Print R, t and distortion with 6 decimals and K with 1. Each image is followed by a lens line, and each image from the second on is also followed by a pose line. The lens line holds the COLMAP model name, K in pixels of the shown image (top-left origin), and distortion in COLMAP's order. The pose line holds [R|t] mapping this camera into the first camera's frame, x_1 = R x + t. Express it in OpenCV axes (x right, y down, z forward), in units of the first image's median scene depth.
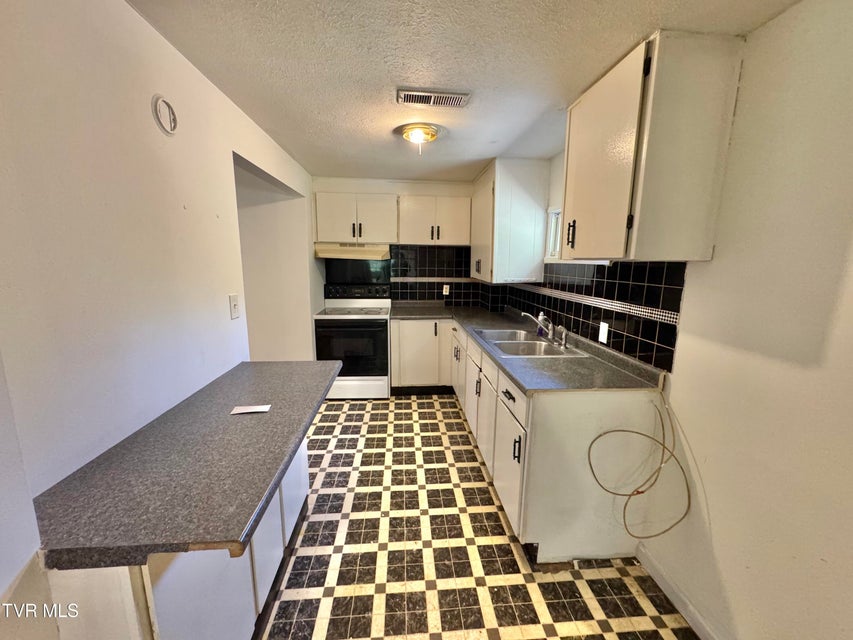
lens RADIAL K [[339.0, 0, 423.1], [0, 339.0, 317.3], [0, 0, 1]] dist [-0.002268, -0.000401]
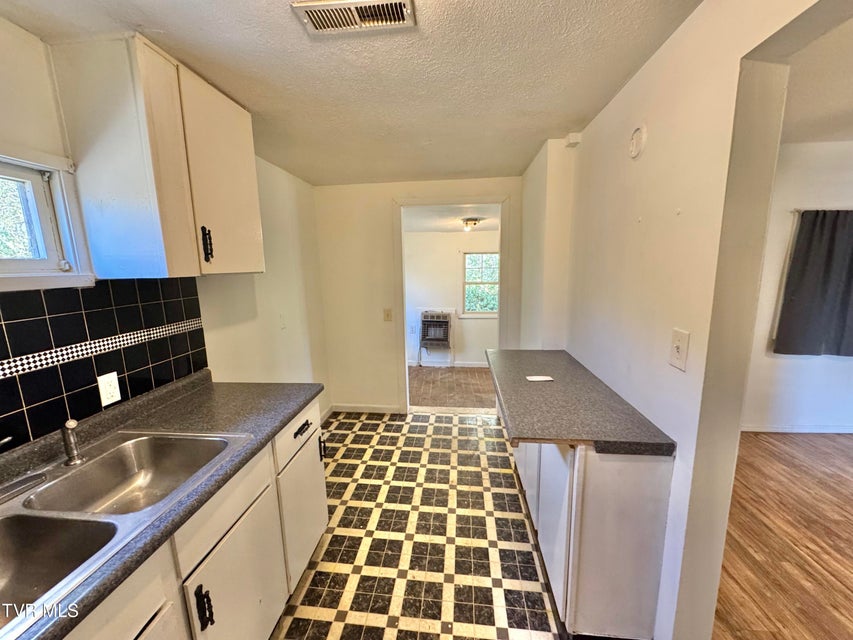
lens RADIAL K [[339.0, 0, 424.3], [0, 339.0, 320.1], [0, 0, 1]] dist [-0.002268, -0.000401]
pose [[-0.984785, -0.021501, 0.172441, -0.189492], [0.036583, 0.944428, 0.326677, -0.294333], [-0.169882, 0.328015, -0.929272, 1.586580]]
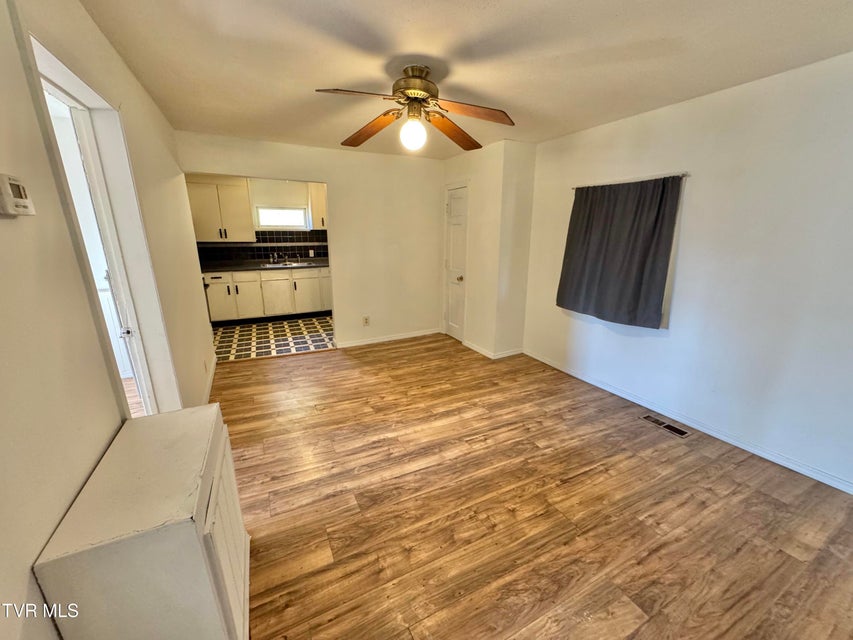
lens RADIAL K [[339.0, 0, 423.1], [0, 339.0, 323.4], [0, 0, 1]] dist [-0.002268, -0.000401]
pose [[-0.370425, -0.257126, 0.892565, -2.981290], [0.146133, 0.932824, 0.329371, -0.248119], [-0.917295, 0.252440, -0.307966, 1.281391]]
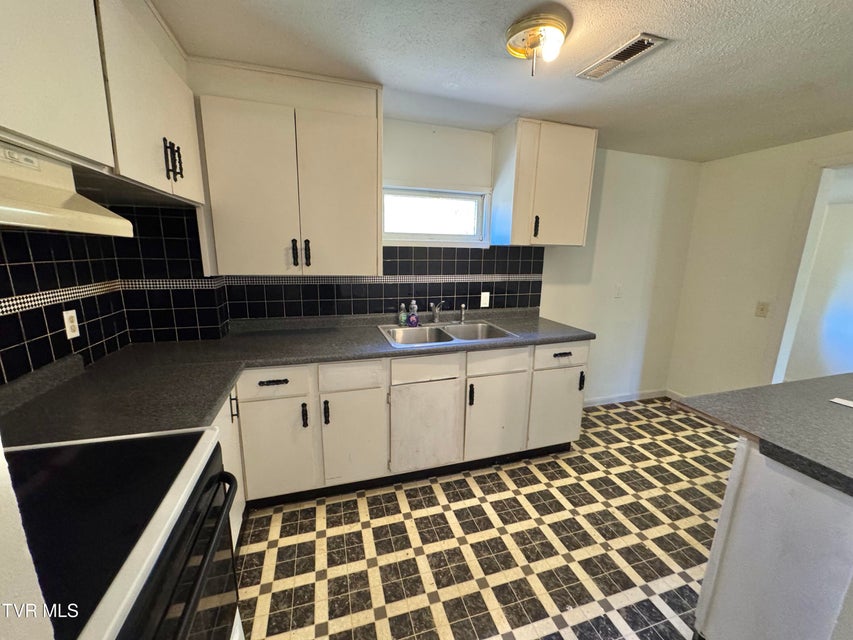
lens RADIAL K [[339.0, 0, 424.8], [0, 339.0, 320.7], [0, 0, 1]] dist [-0.002268, -0.000401]
pose [[-0.226763, -0.220896, 0.948569, -0.754142], [0.141881, 0.956058, 0.256558, -0.272666], [-0.963560, 0.192762, -0.185458, 1.620679]]
